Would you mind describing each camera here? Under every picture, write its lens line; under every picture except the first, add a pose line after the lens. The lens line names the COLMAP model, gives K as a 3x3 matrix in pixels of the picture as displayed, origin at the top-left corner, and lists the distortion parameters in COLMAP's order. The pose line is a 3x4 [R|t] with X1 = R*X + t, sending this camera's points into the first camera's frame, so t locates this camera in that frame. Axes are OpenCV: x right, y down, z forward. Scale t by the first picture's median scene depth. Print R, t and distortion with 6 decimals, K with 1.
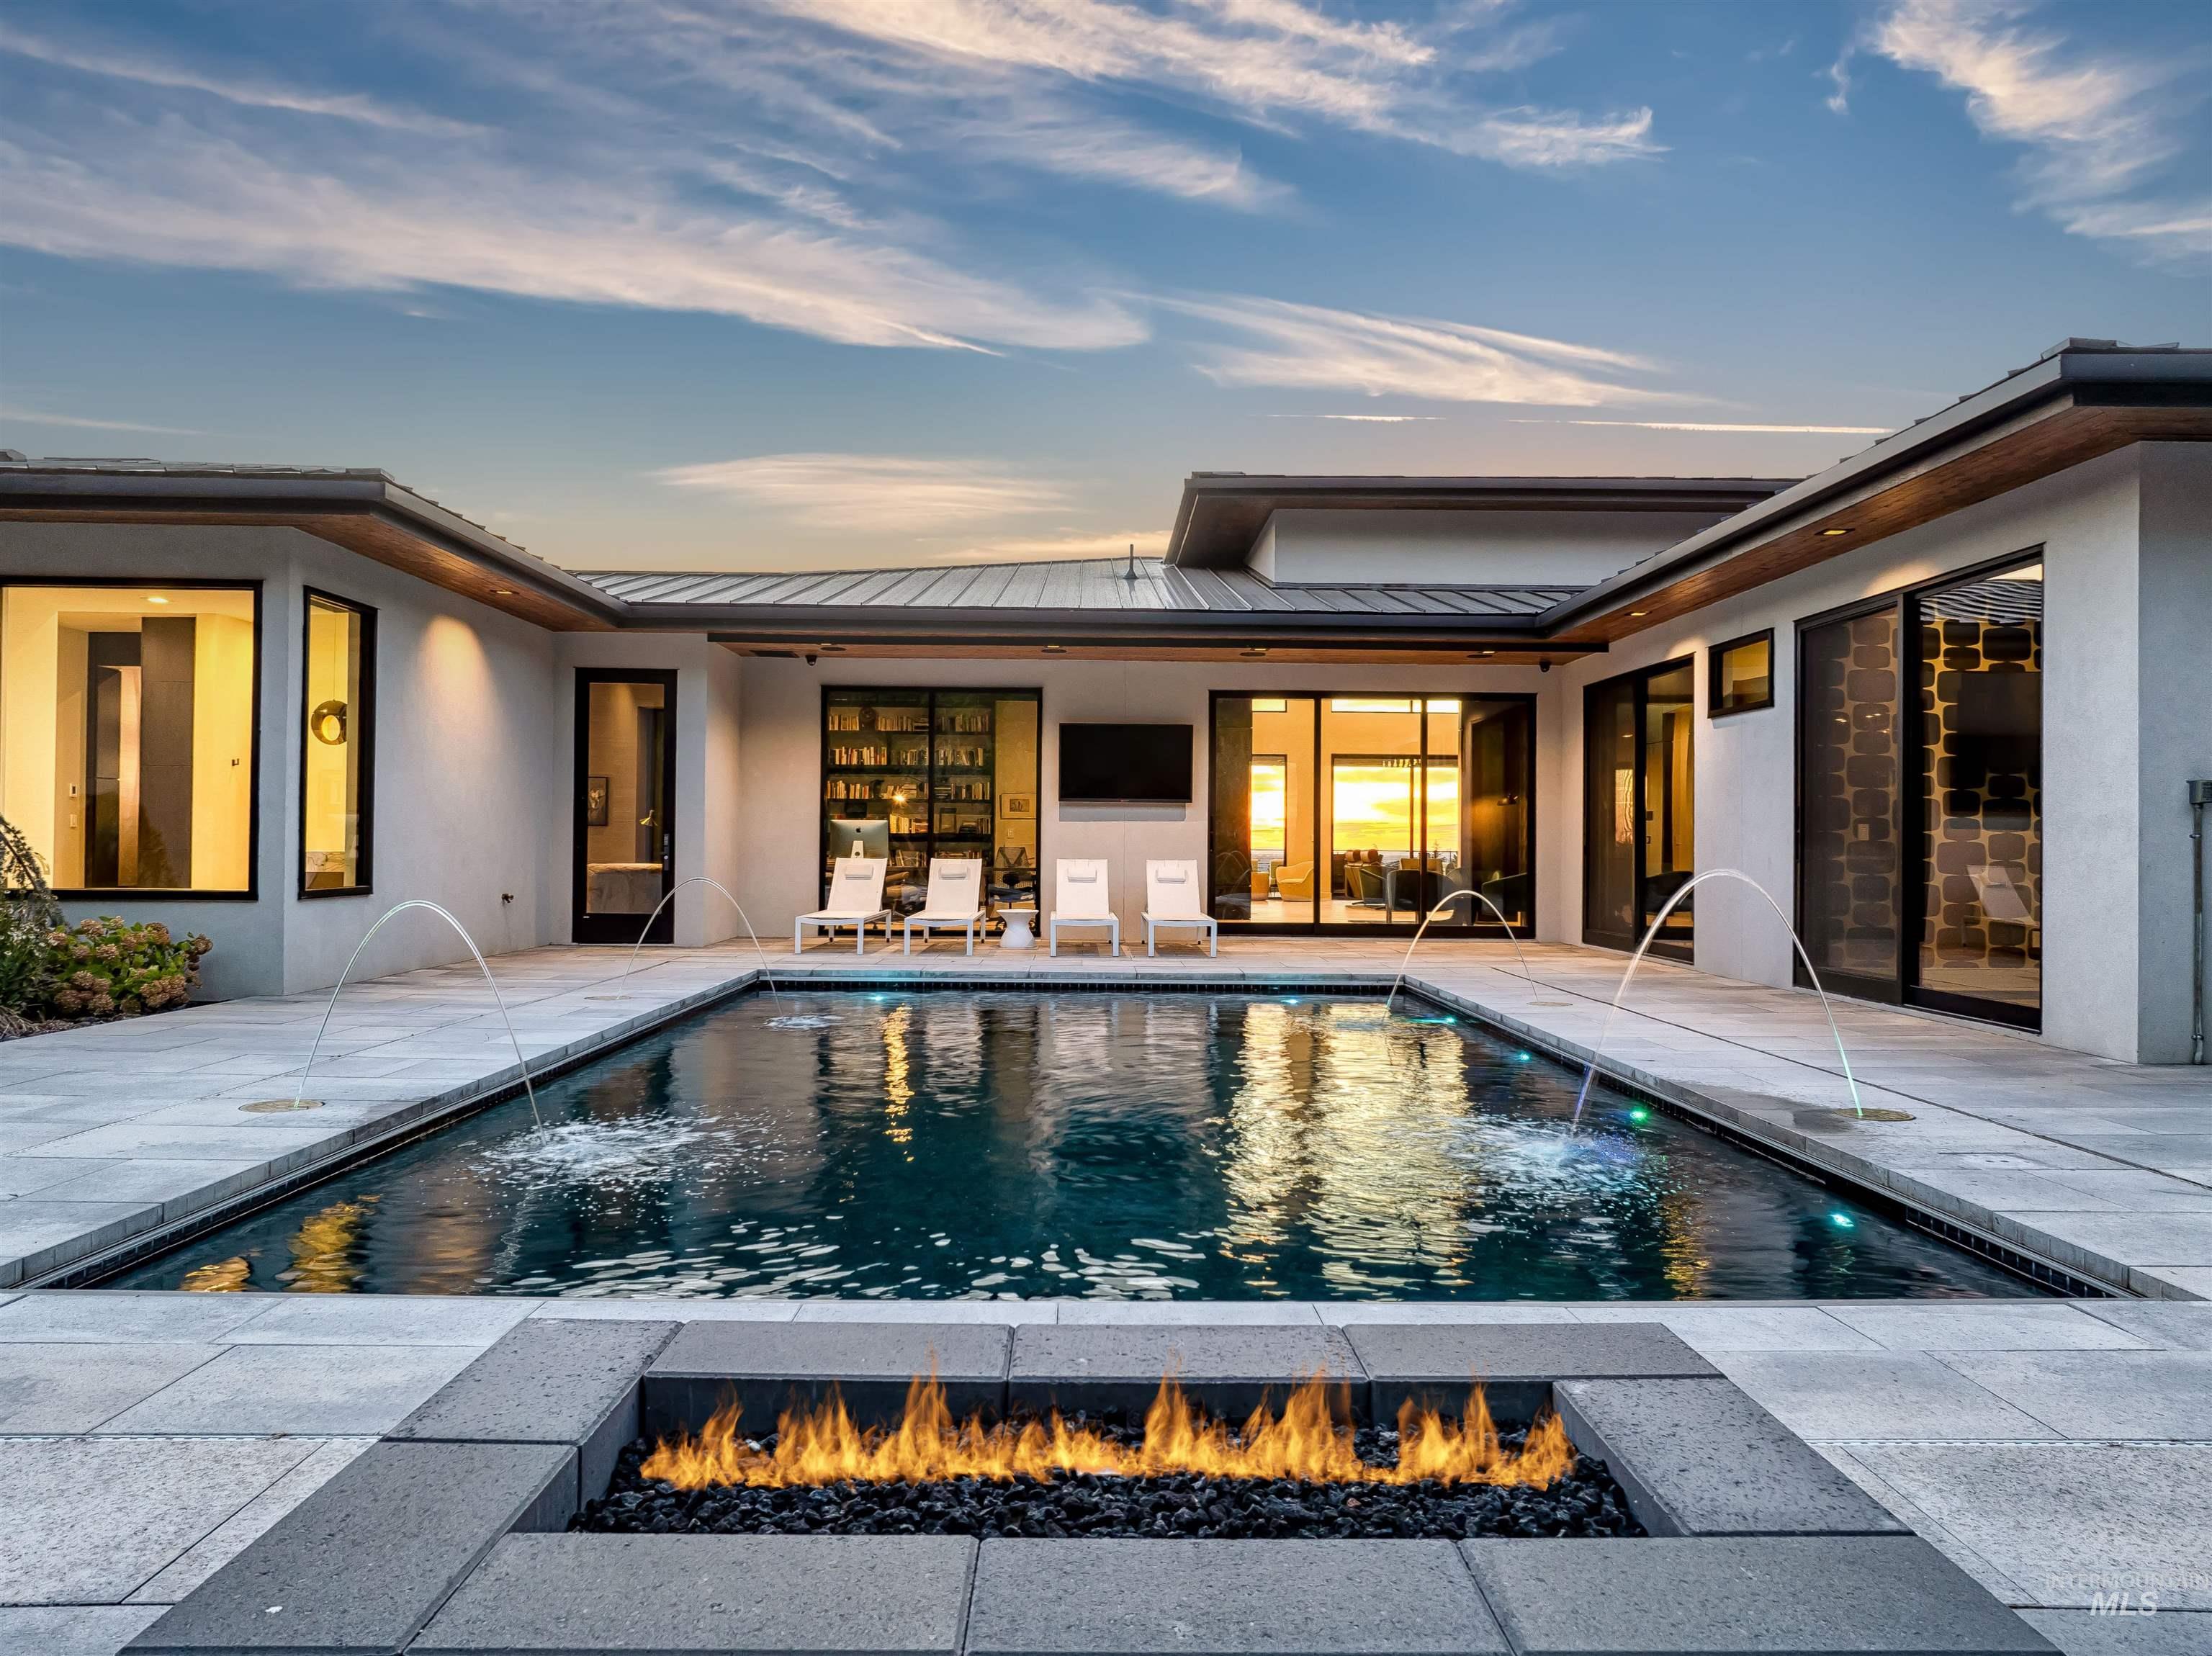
lens RADIAL K [[1528.6, 0, 1119.1], [0, 1528.6, 833.8], [0, 0, 1]] dist [-0.047567, 0.012667]
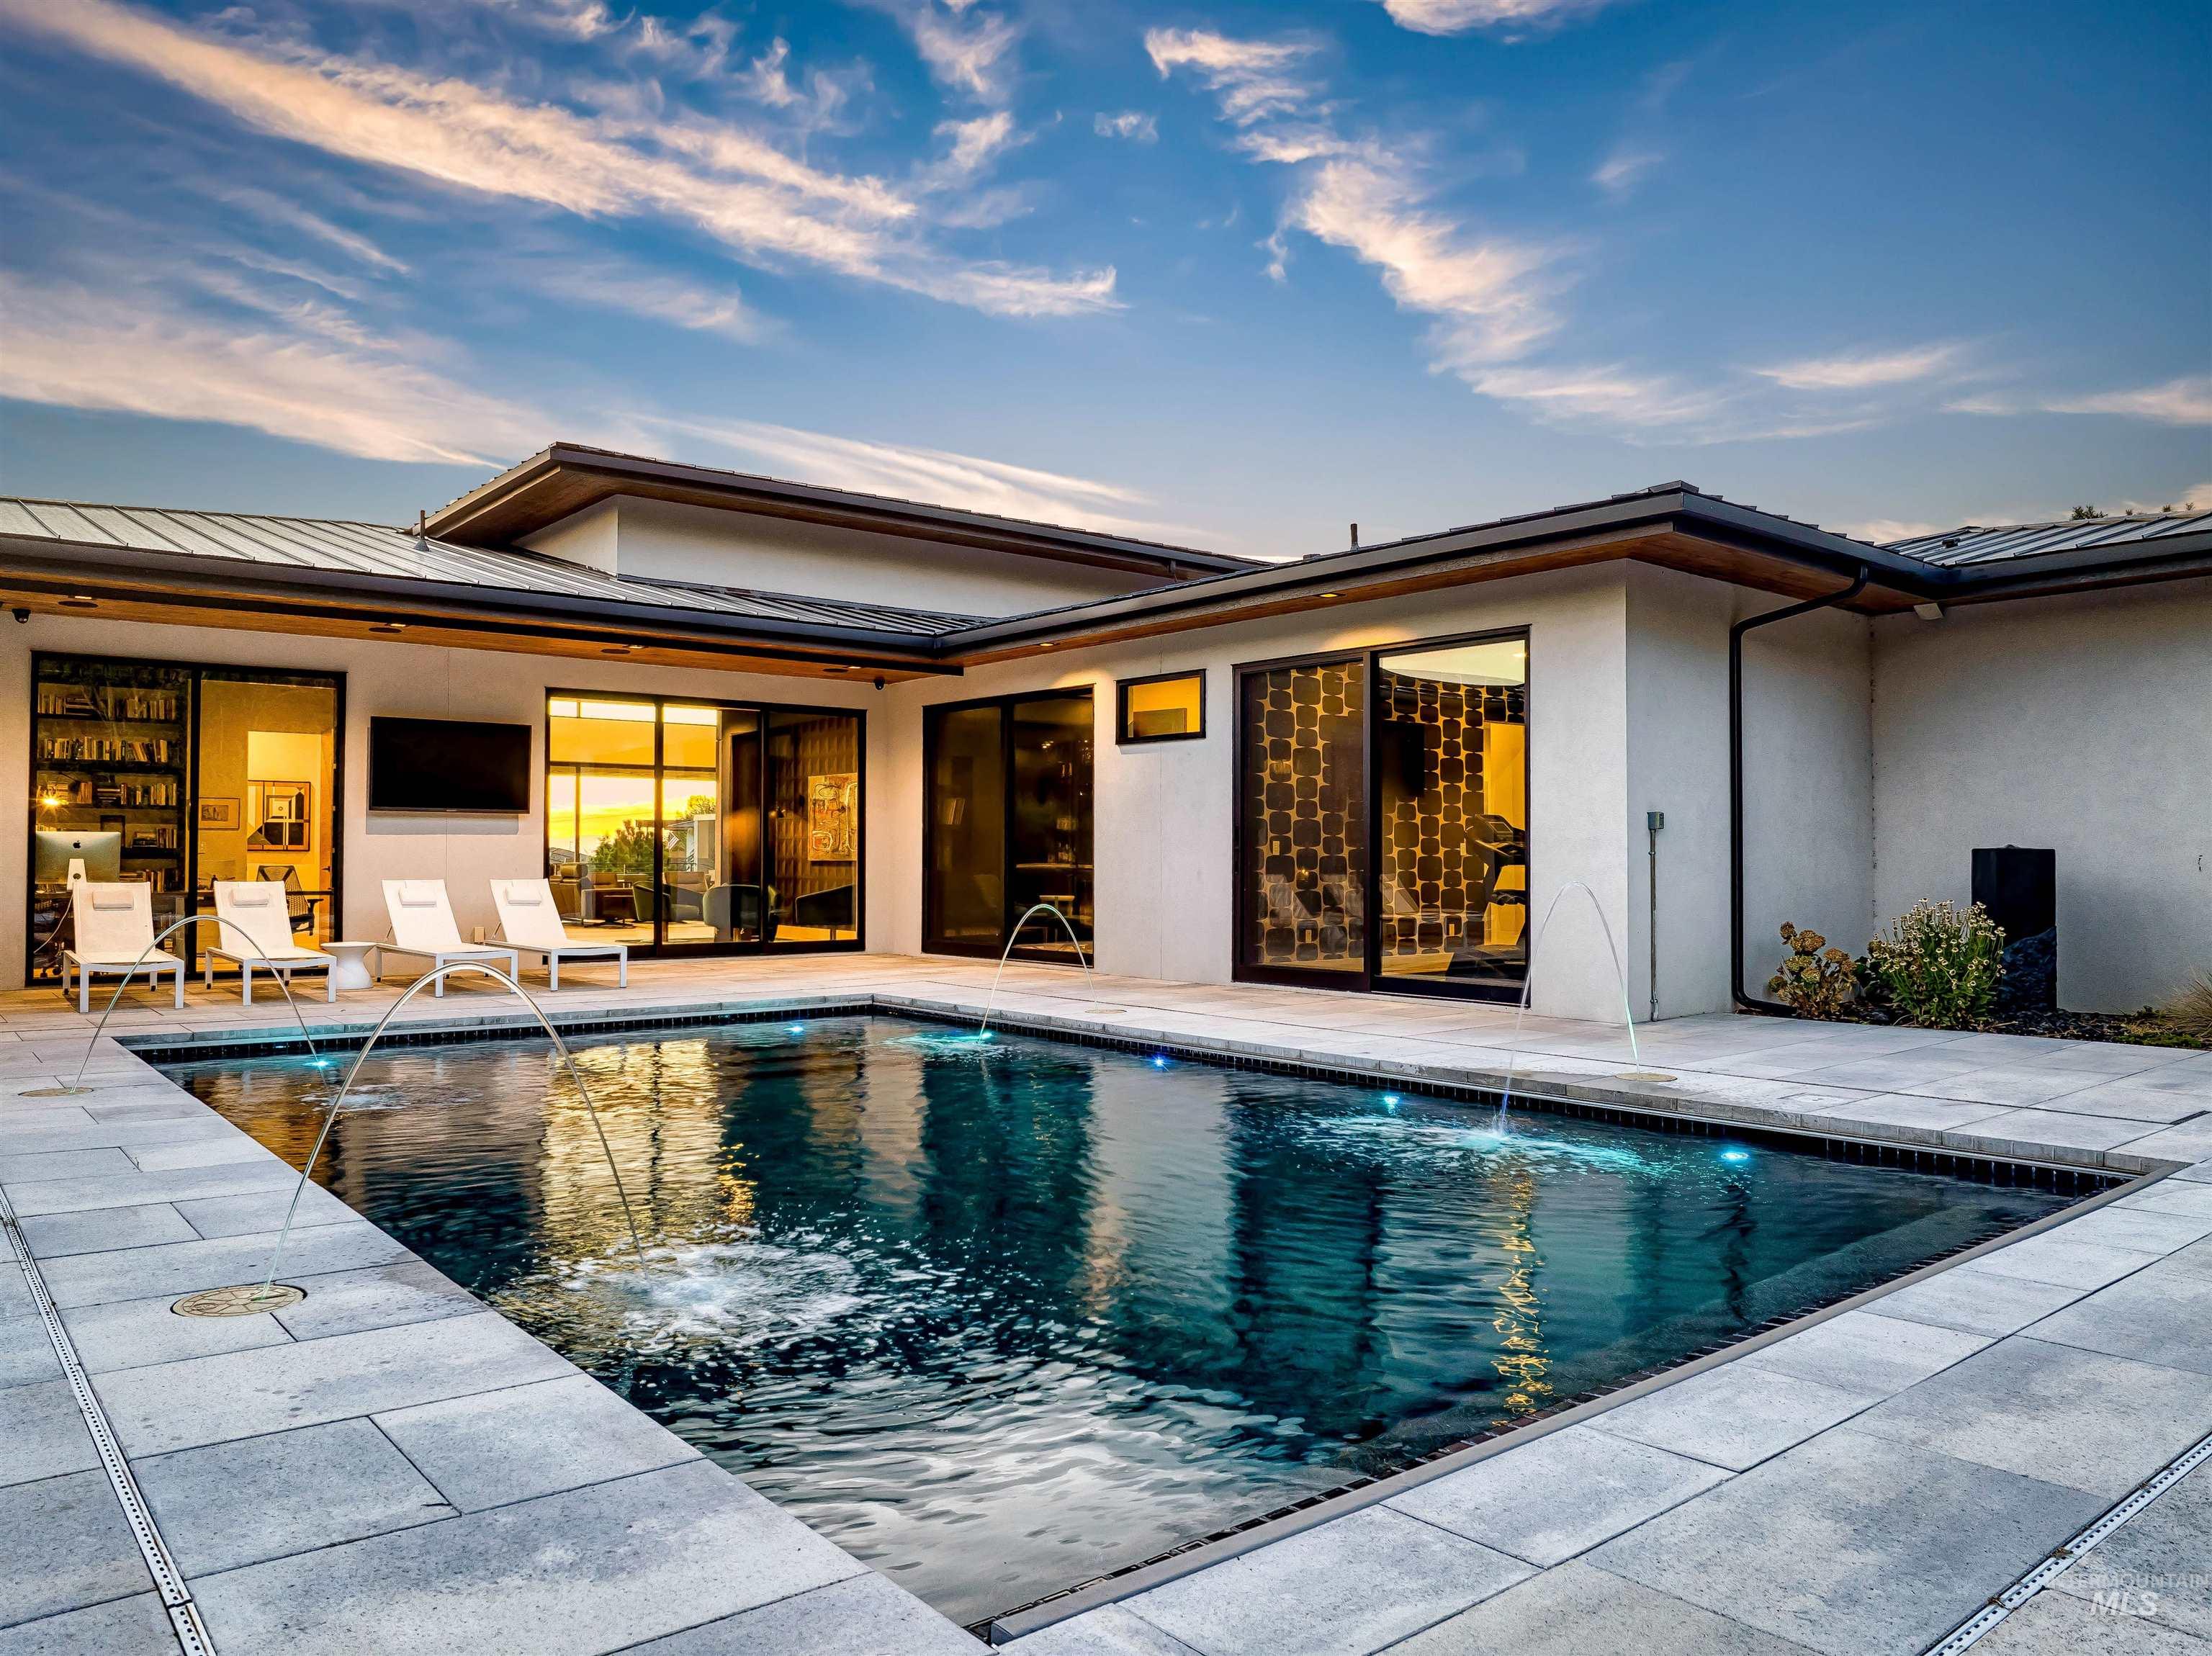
lens RADIAL K [[1528.6, 0, 1115.3], [0, 1528.6, 828.9], [0, 0, 1]] dist [-0.047567, 0.012667]
pose [[0.779417, 0.006015, 0.626477, -0.243591], [0.000010, 0.999954, -0.009612, -0.003343], [-0.626506, 0.007498, 0.779381, 0.108976]]
